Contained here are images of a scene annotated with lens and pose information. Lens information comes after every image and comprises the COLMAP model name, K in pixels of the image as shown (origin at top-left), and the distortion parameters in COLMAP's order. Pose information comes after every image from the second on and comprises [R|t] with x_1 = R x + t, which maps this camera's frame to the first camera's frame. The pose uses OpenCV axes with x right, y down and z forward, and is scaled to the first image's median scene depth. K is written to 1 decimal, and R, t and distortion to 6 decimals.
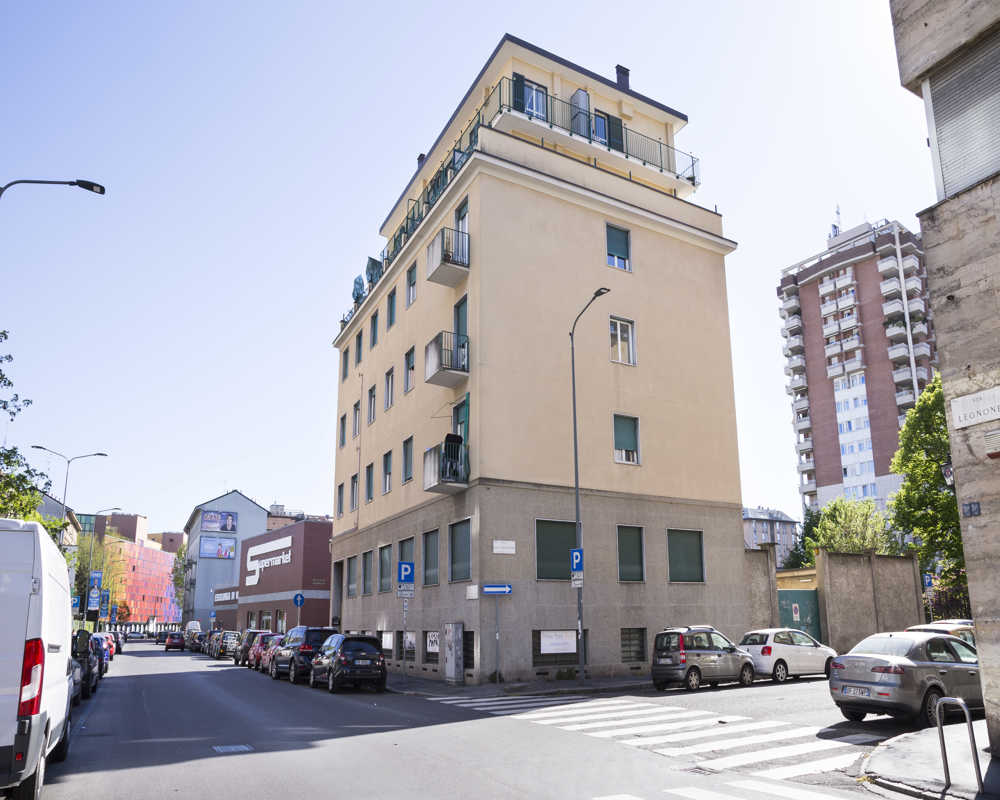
lens RADIAL K [[839.6, 0, 501.1], [0, 839.6, 431.7], [0, 0, 1]] dist [-0.062139, 0.001840]
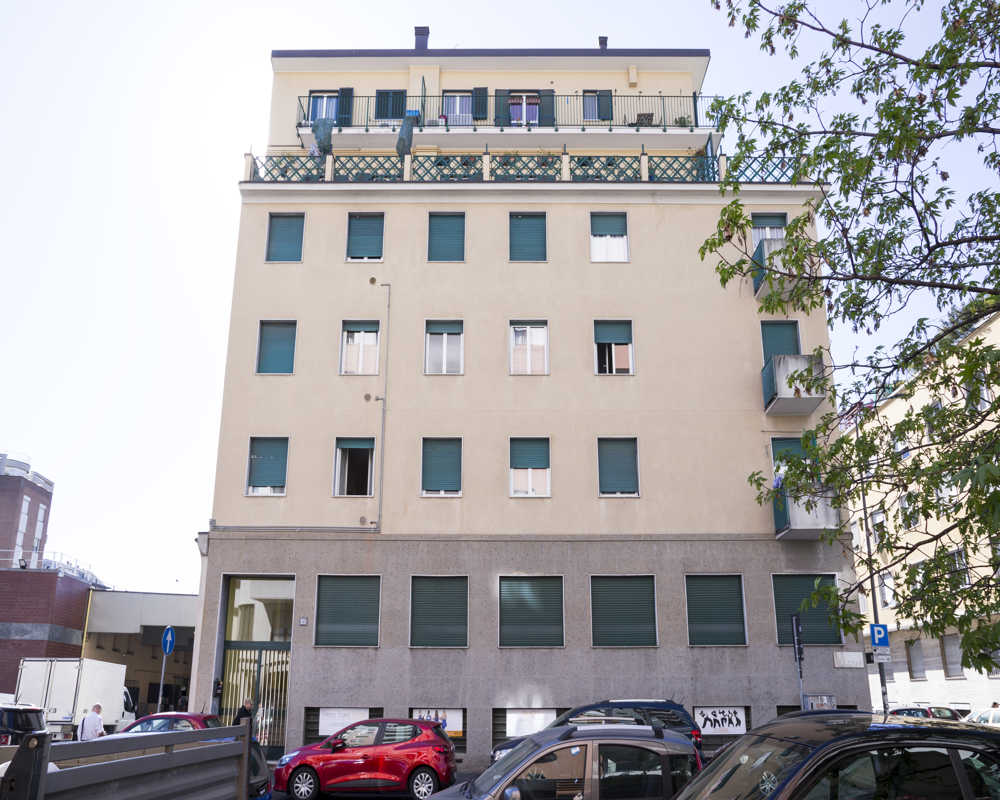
lens RADIAL K [[839.6, 0, 501.1], [0, 839.6, 431.7], [0, 0, 1]] dist [-0.062139, 0.001840]
pose [[0.842890, -0.158681, -0.514156, 0.472087], [0.116858, 0.986705, -0.112947, 0.055262], [0.525243, 0.035119, 0.850227, 0.263445]]
